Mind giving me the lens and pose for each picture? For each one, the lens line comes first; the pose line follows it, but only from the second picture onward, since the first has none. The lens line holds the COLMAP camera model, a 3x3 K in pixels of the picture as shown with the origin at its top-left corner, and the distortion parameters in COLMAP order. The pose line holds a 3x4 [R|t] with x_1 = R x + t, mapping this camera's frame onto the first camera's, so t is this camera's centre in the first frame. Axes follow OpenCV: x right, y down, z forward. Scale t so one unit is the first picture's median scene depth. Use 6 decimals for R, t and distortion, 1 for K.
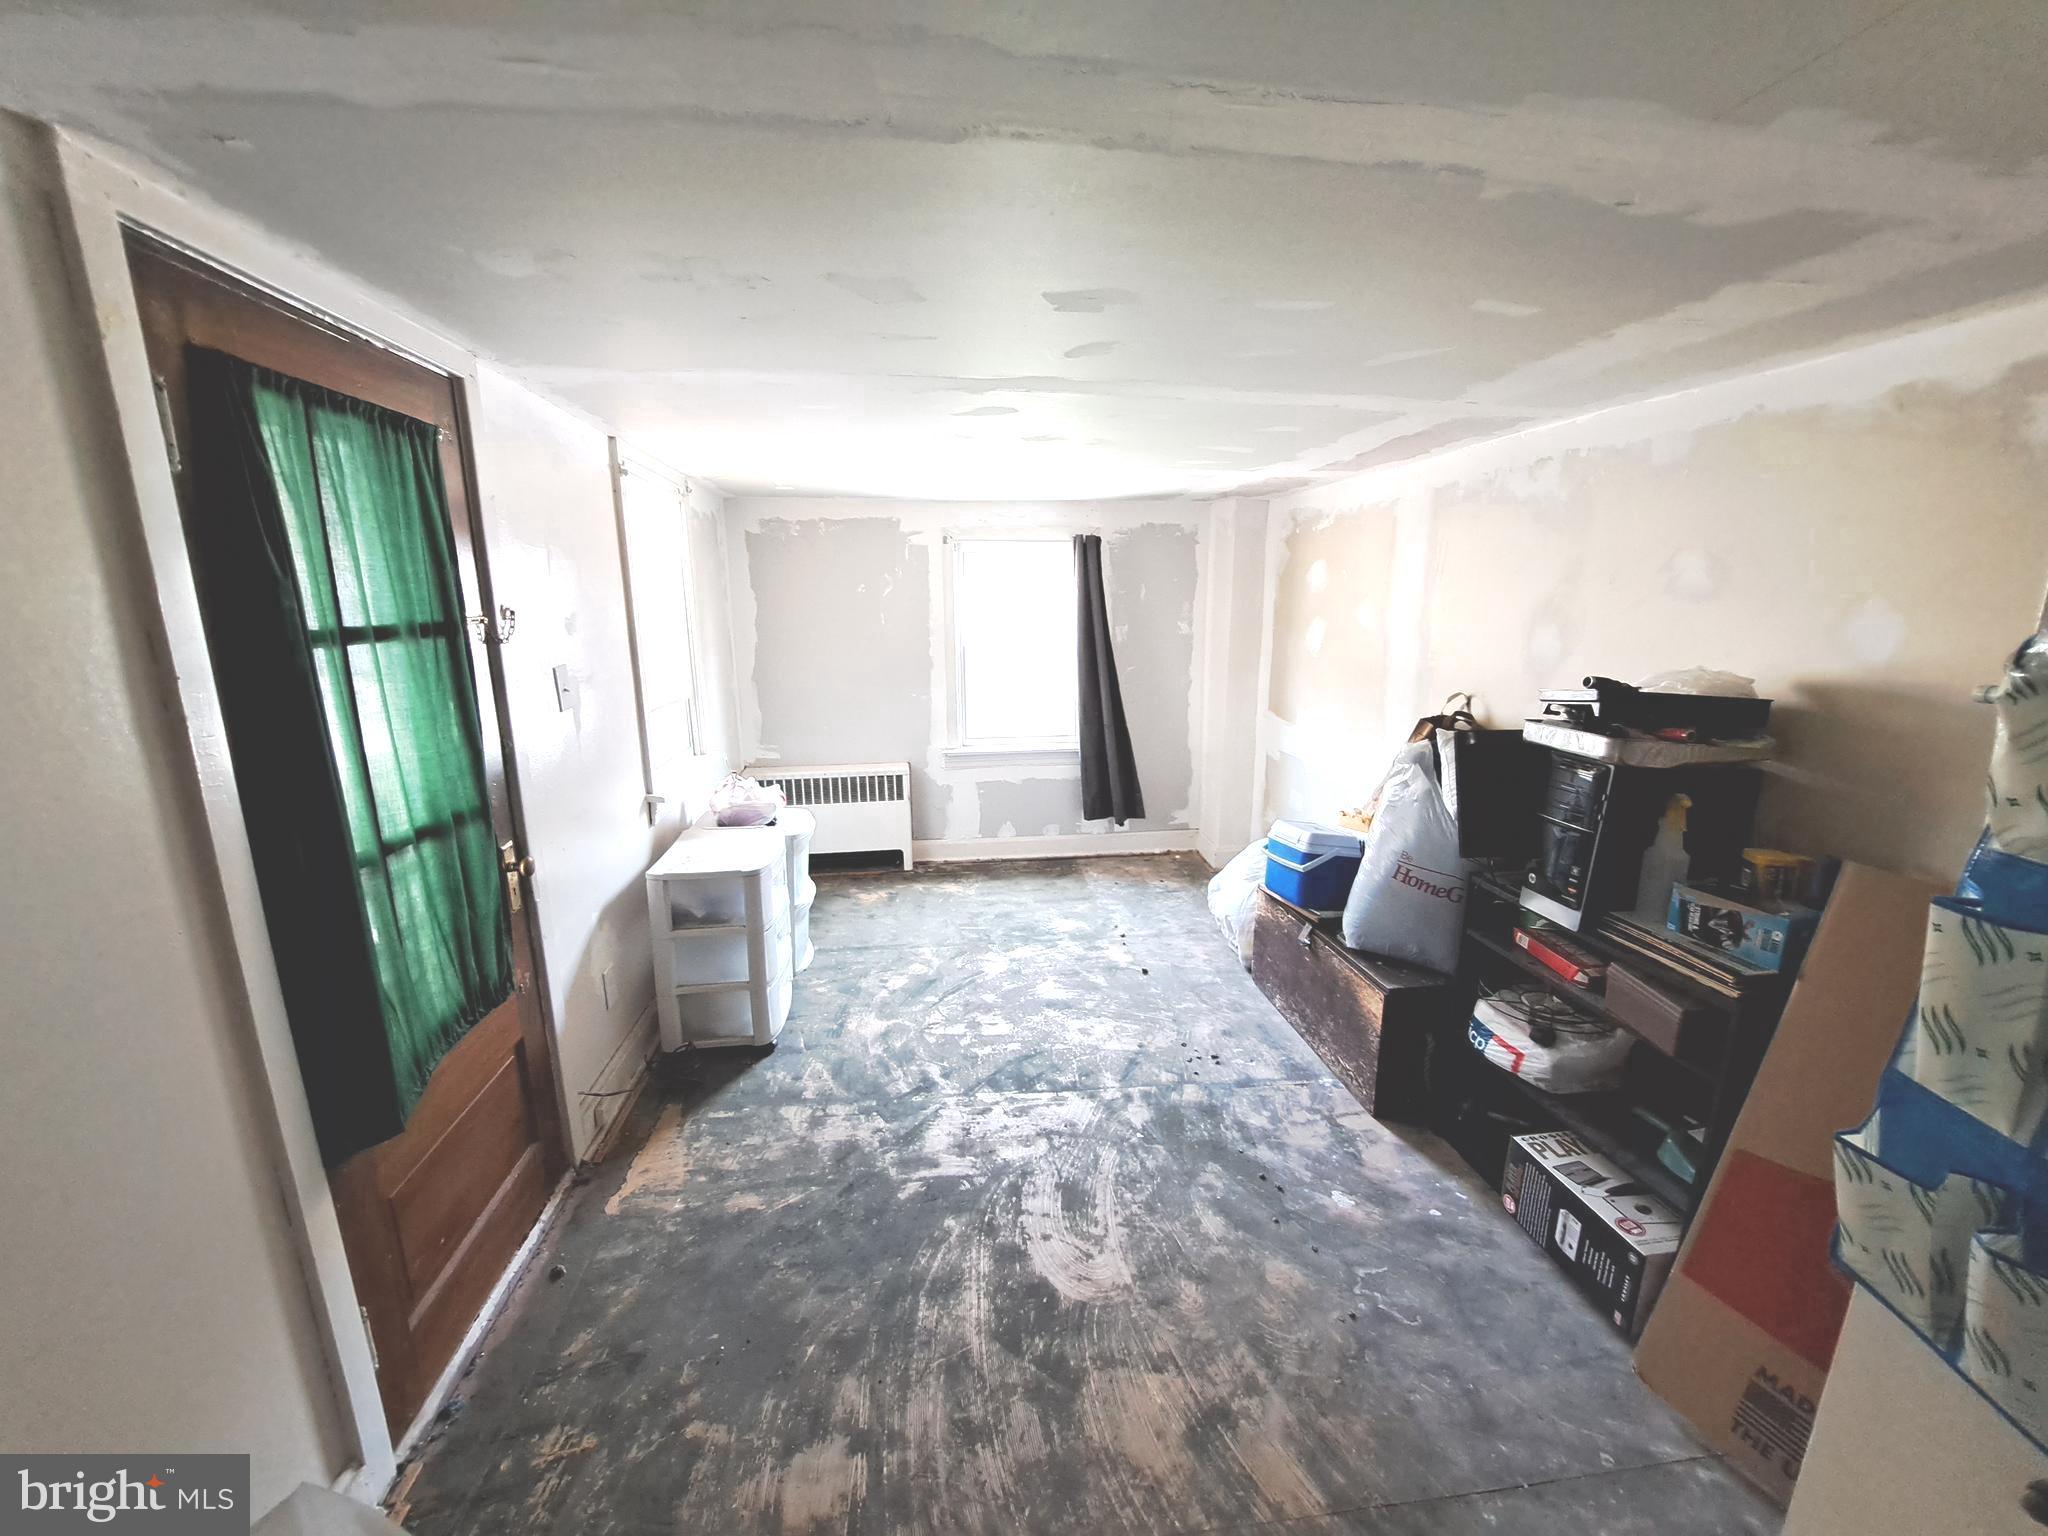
lens RADIAL K [[808.8, 0, 1011.5], [0, 808.8, 772.0], [0, 0, 1]] dist [-0.012428, 0.000417]
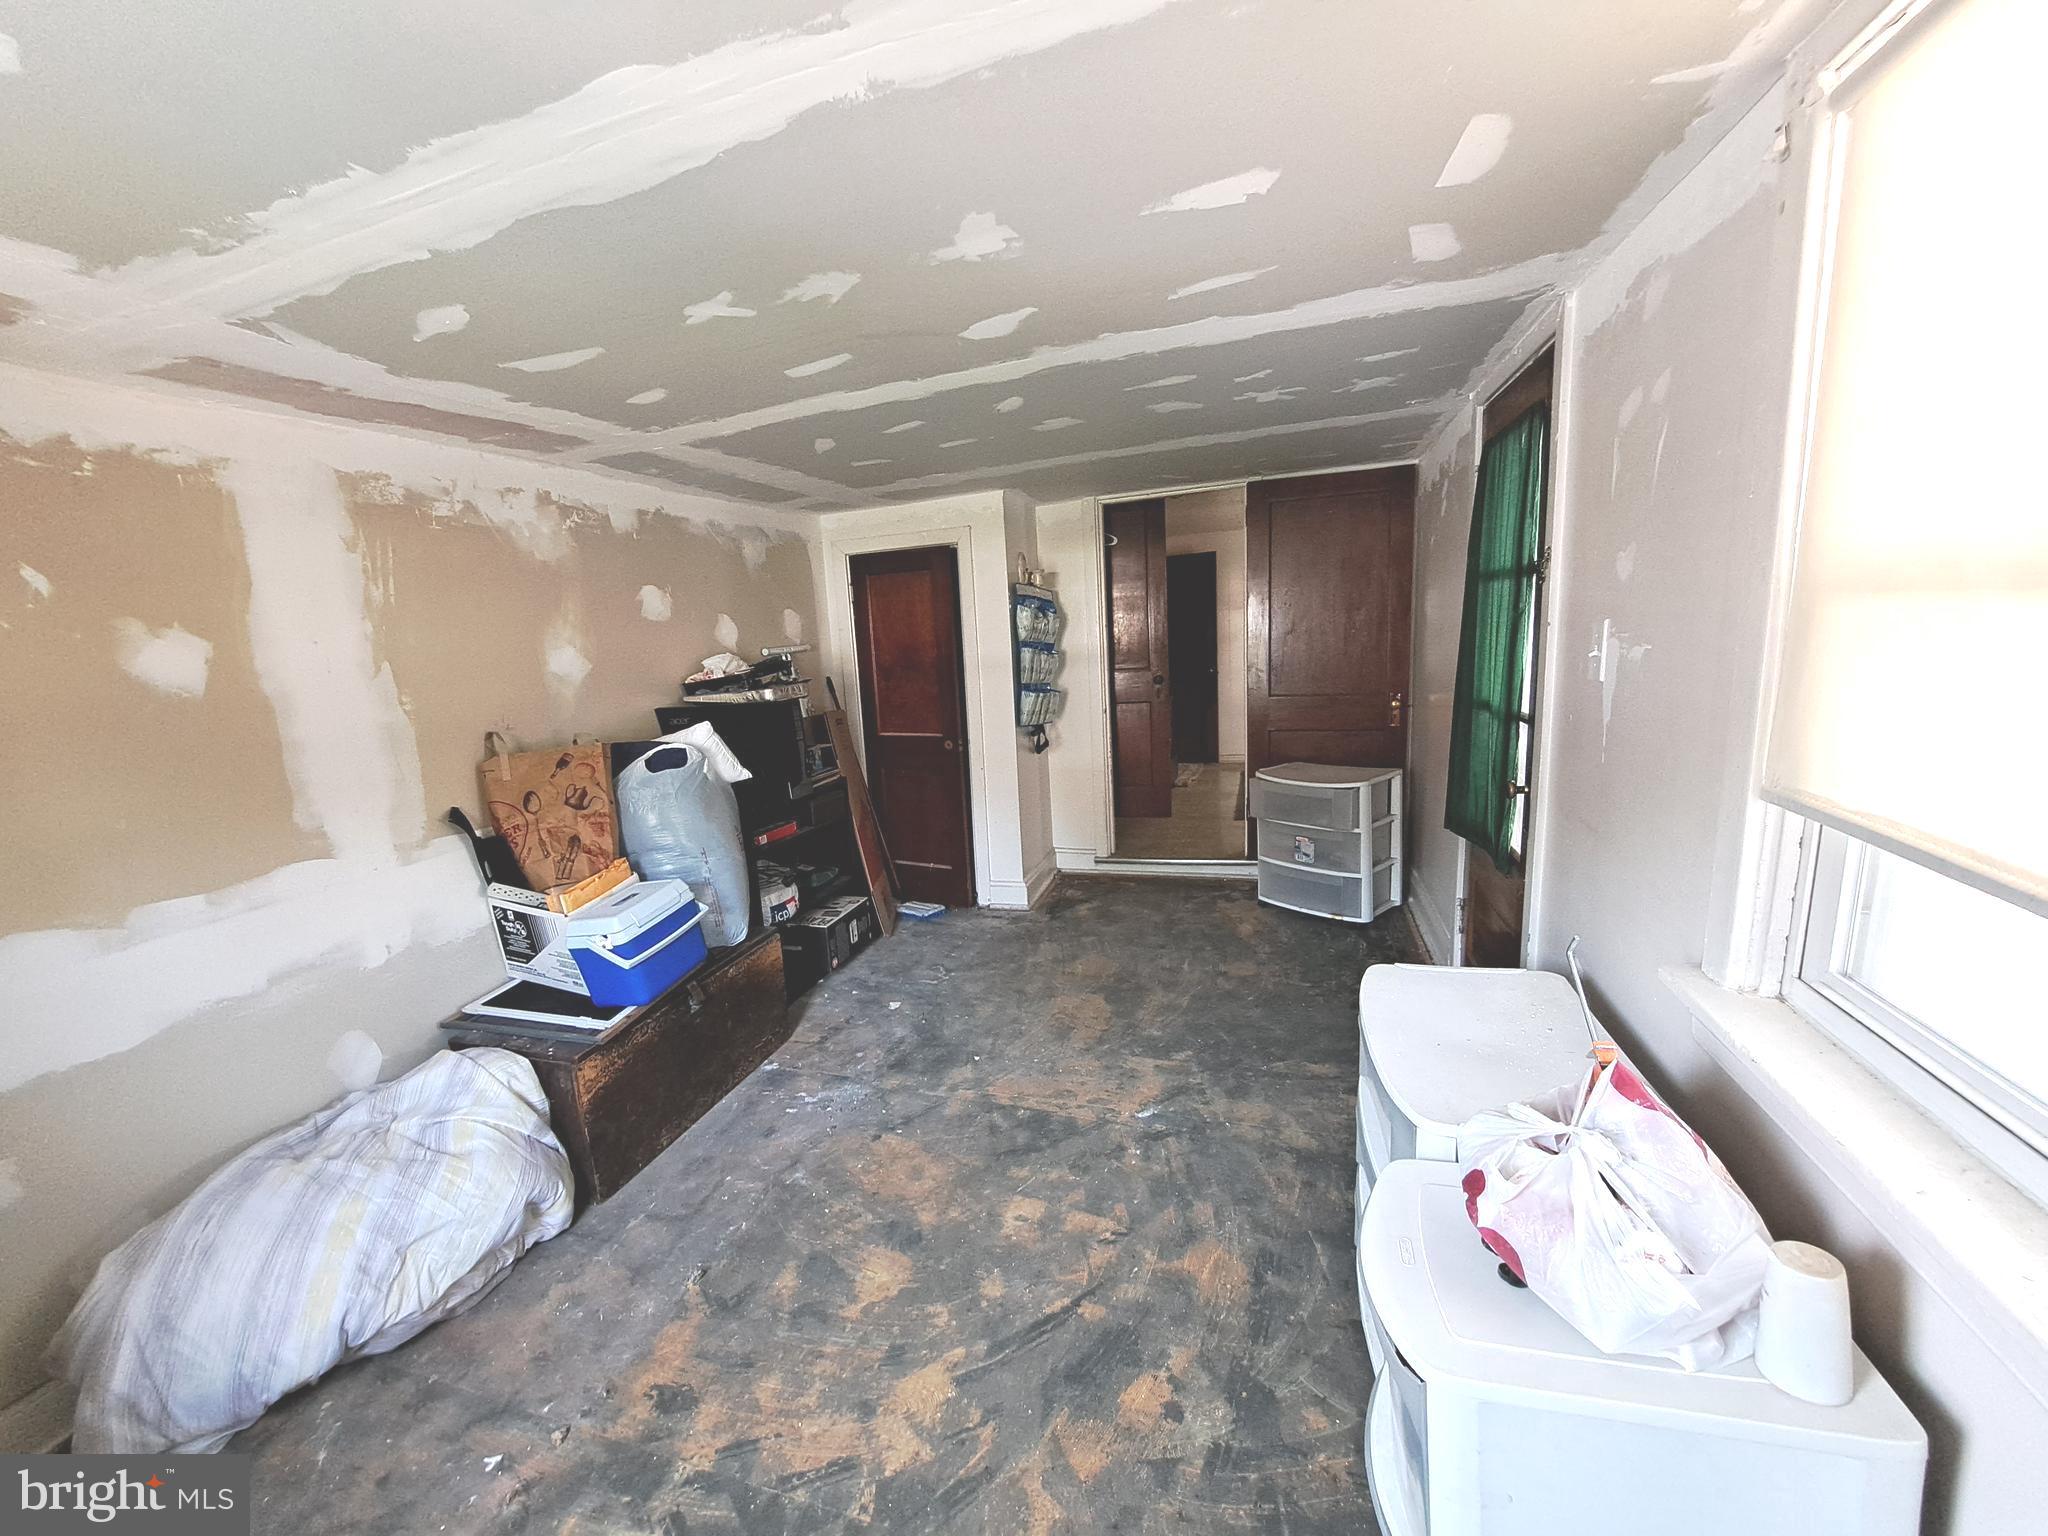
lens RADIAL K [[808.8, 0, 1012.7], [0, 808.8, 780.6], [0, 0, 1]] dist [-0.012428, 0.000417]
pose [[-0.910195, -0.018368, 0.413773, -0.330386], [0.149395, 0.917205, 0.369346, -0.305815], [-0.386299, 0.397993, -0.832091, 1.648358]]
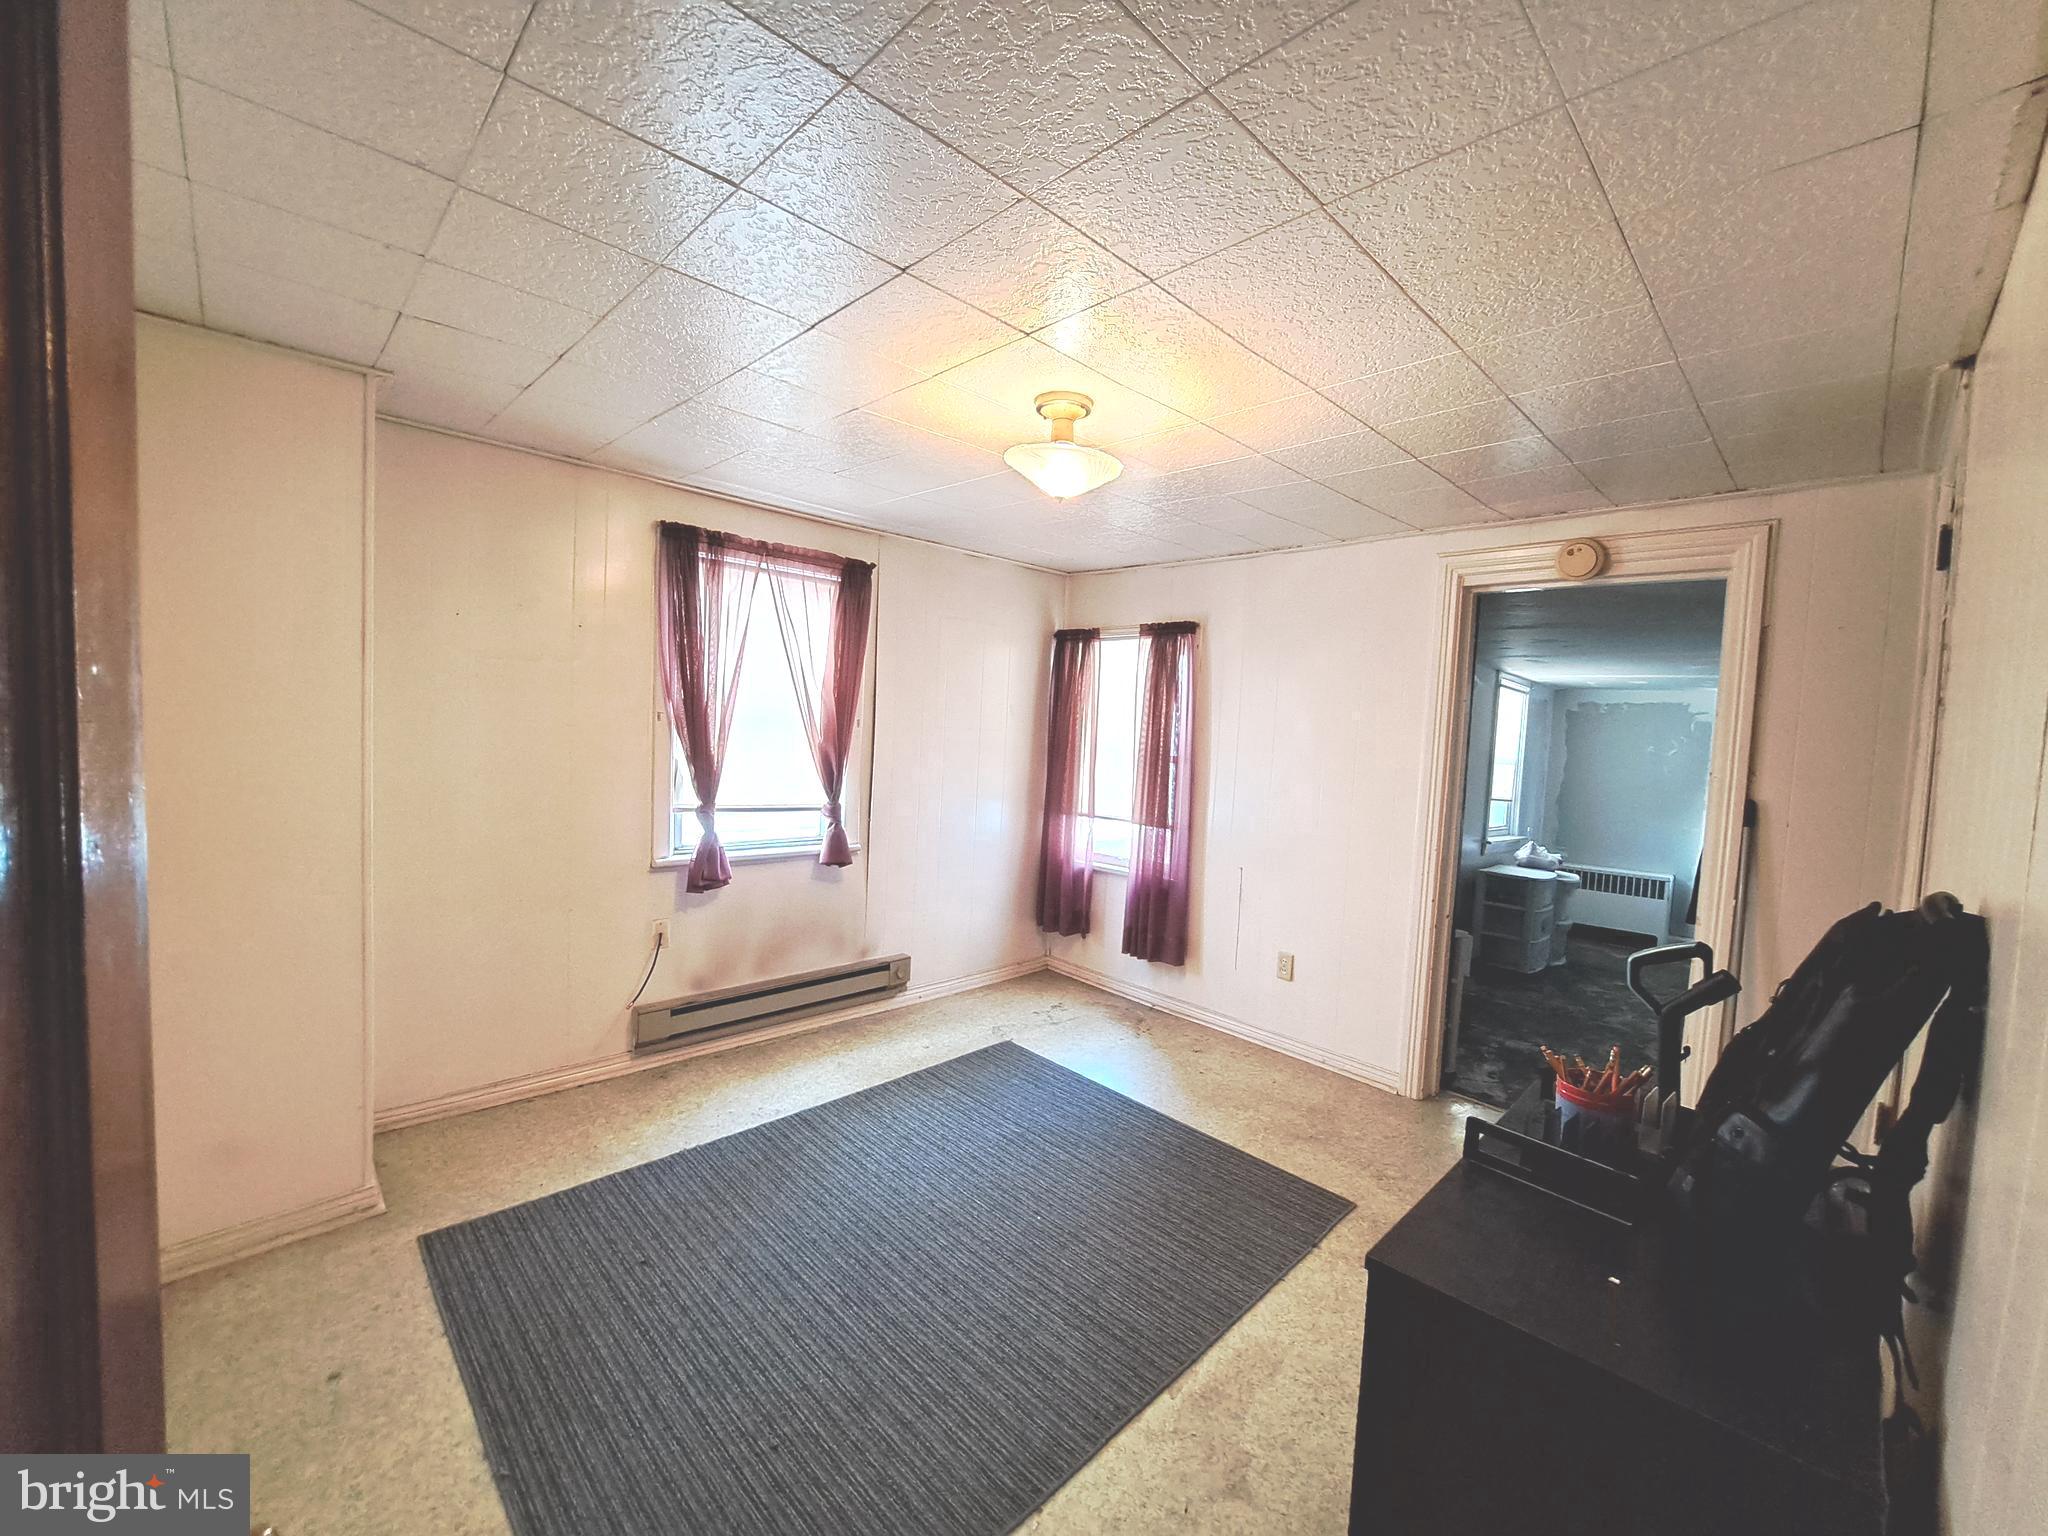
lens RADIAL K [[808.8, 0, 1019.2], [0, 808.8, 774.1], [0, 0, 1]] dist [-0.012428, 0.000417]
pose [[0.603284, 0.071989, -0.794271, 0.490778], [-0.224134, 0.971083, -0.082226, 0.331078], [0.765384, 0.227628, 0.601974, -1.272414]]
